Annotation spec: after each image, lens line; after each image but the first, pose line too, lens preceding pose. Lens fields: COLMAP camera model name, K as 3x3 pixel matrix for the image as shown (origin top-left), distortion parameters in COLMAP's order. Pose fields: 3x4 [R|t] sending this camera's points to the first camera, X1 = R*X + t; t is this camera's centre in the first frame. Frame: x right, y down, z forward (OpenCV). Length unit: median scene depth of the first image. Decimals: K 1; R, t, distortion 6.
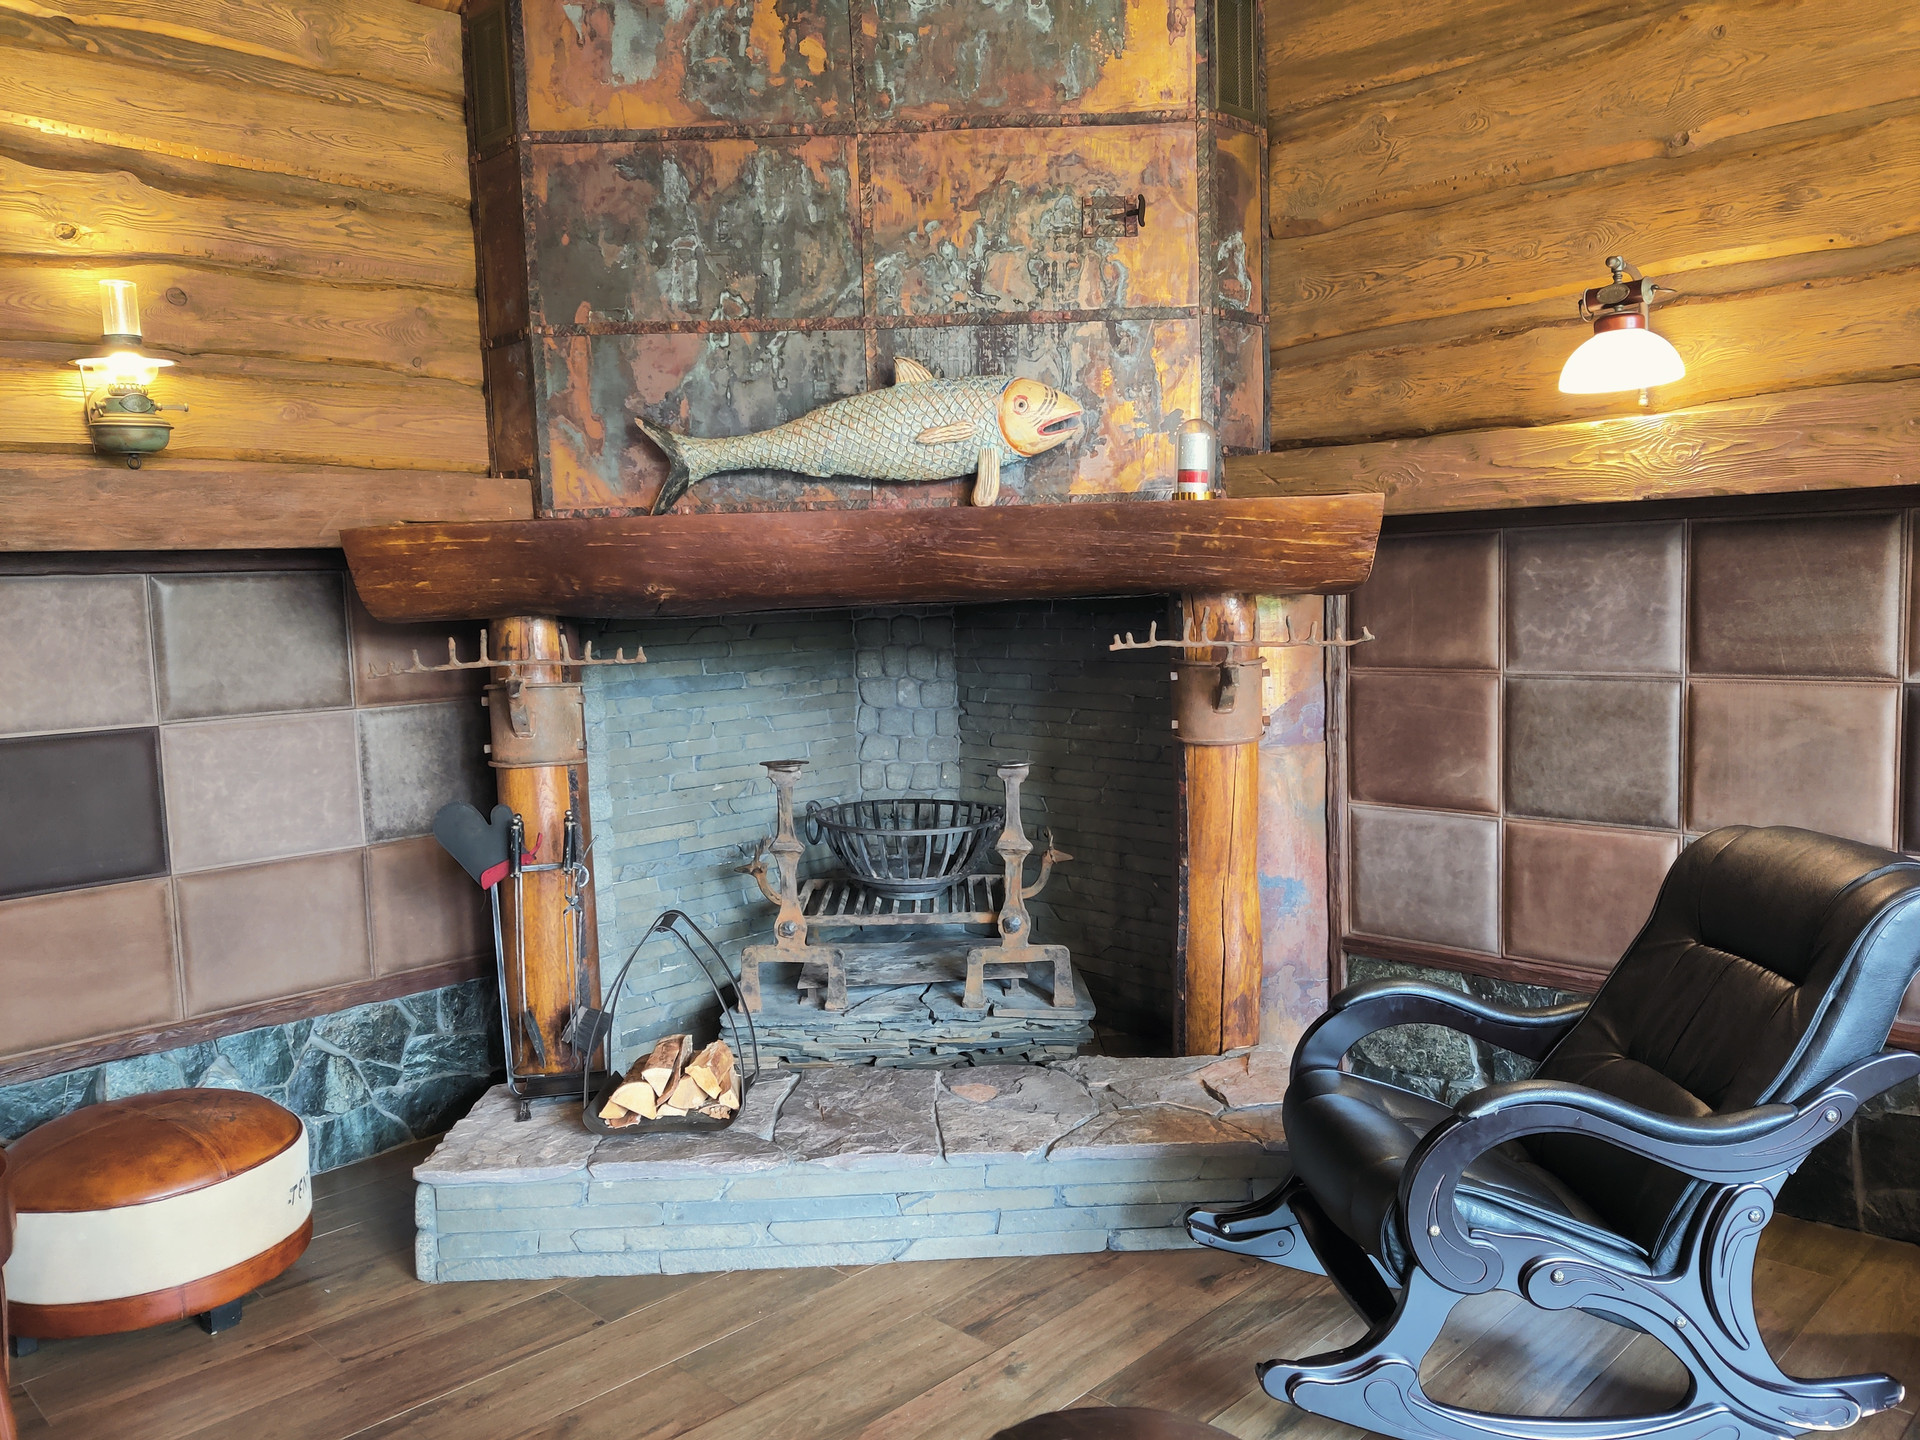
lens RADIAL K [[1479.7, 0, 966.2], [0, 1479.7, 717.1], [0, 0, 1]] dist [0.036845, -0.061578]
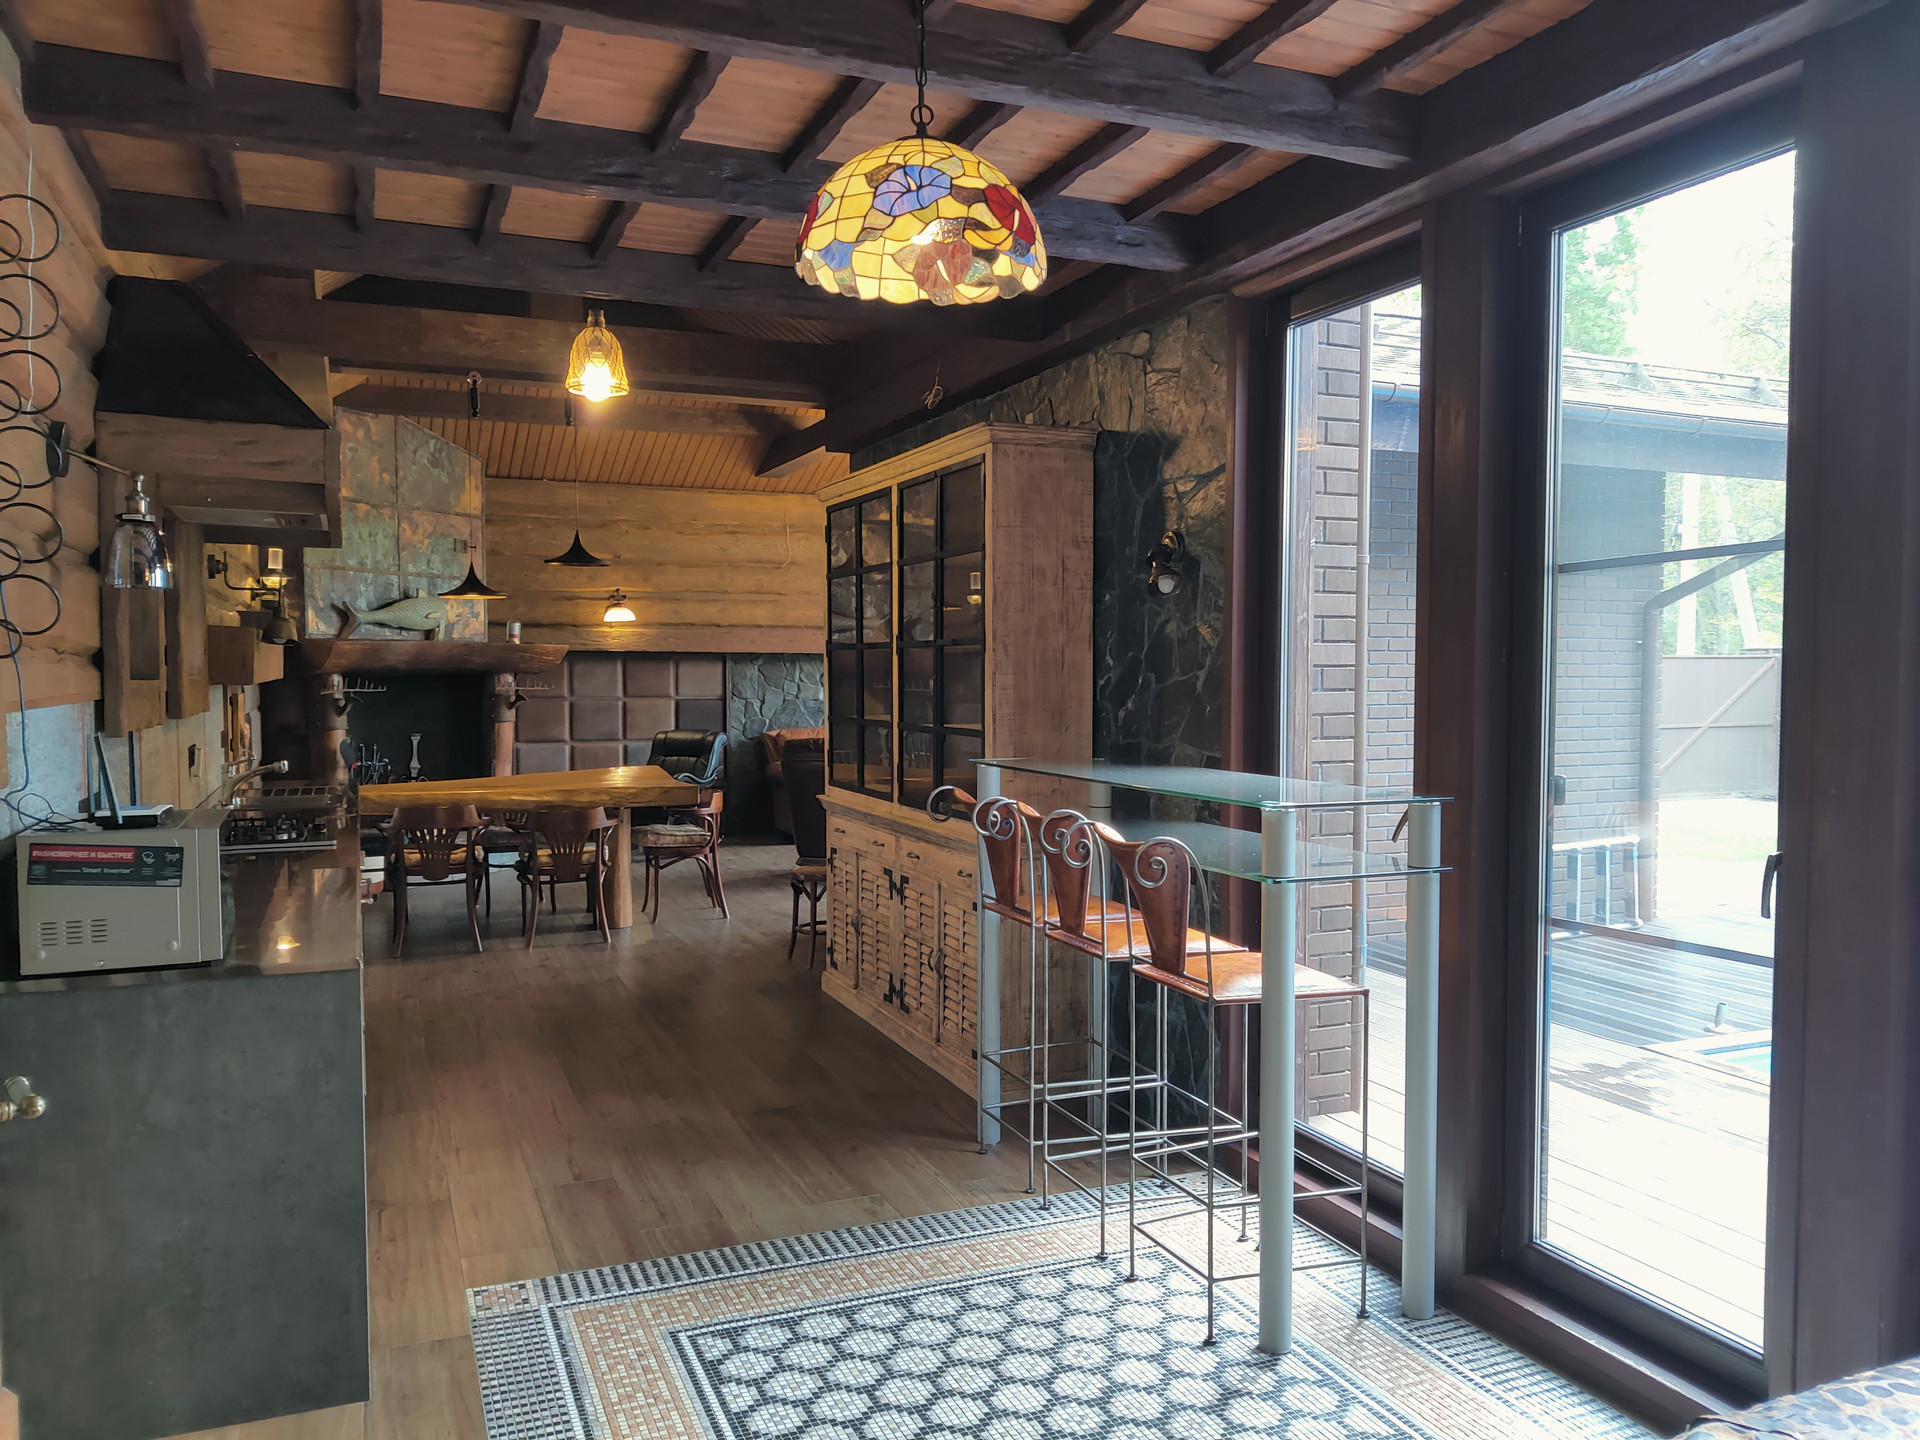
lens RADIAL K [[1479.7, 0, 1013.0], [0, 1479.7, 736.3], [0, 0, 1]] dist [0.036845, -0.061578]
pose [[0.364955, -0.009845, 0.930973, -2.356177], [0.074833, 0.997019, -0.018792, 0.188556], [-0.928013, 0.076526, 0.364604, -1.121232]]
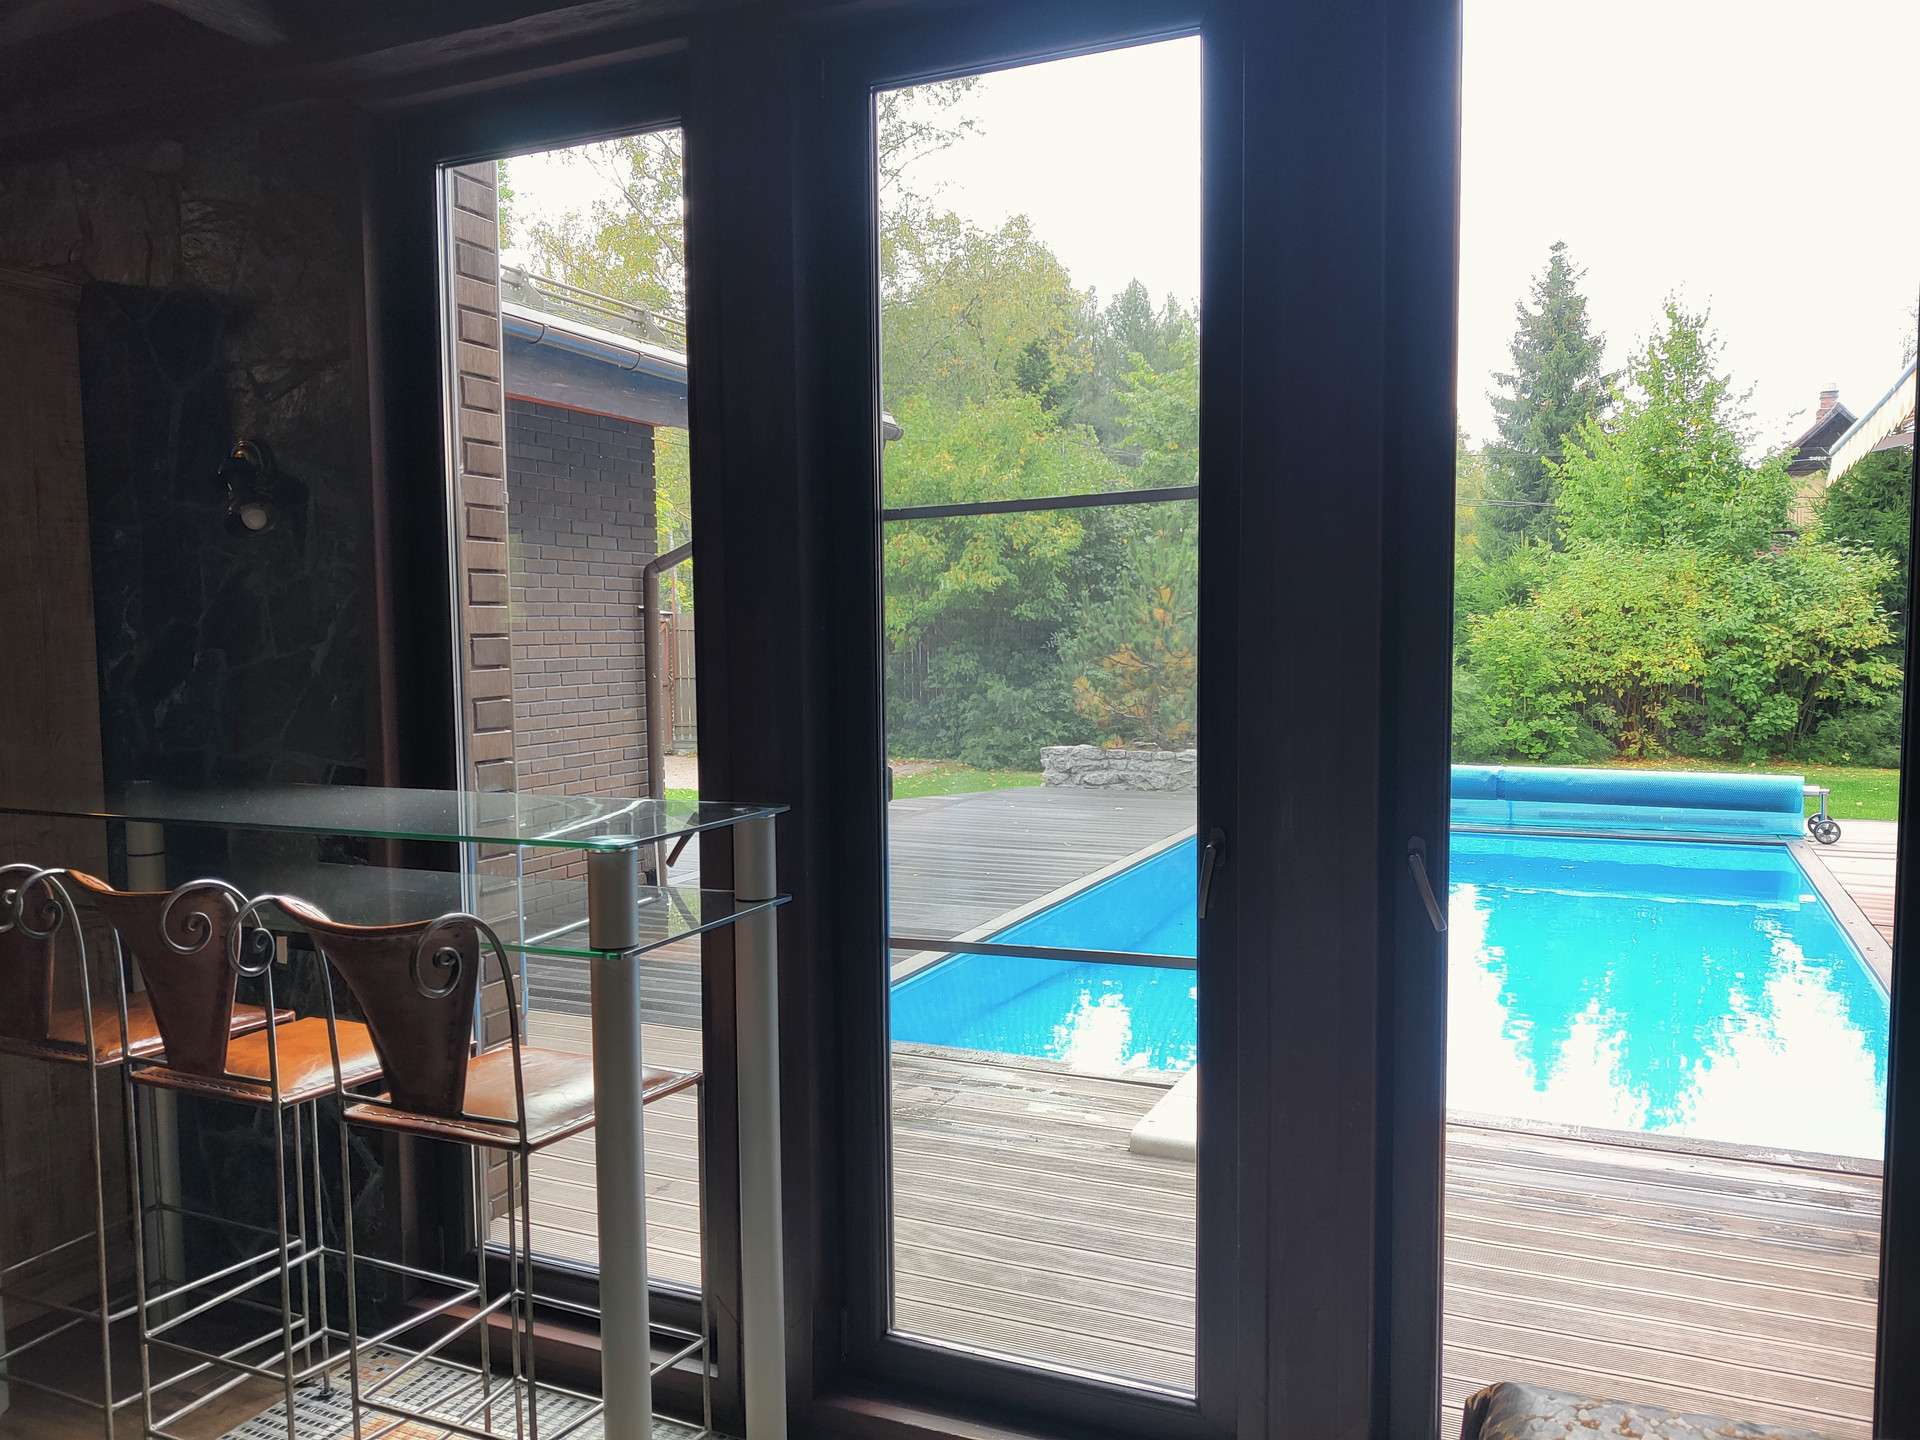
lens RADIAL K [[1497.3, 0, 976.8], [0, 1497.3, 738.9], [0, 0, 1]] dist [0.045441, -0.044543]
pose [[-0.341064, -0.032987, 0.939461, -2.125329], [0.110623, 0.991032, 0.074959, 0.156728], [-0.933508, 0.129492, -0.334356, -0.899736]]
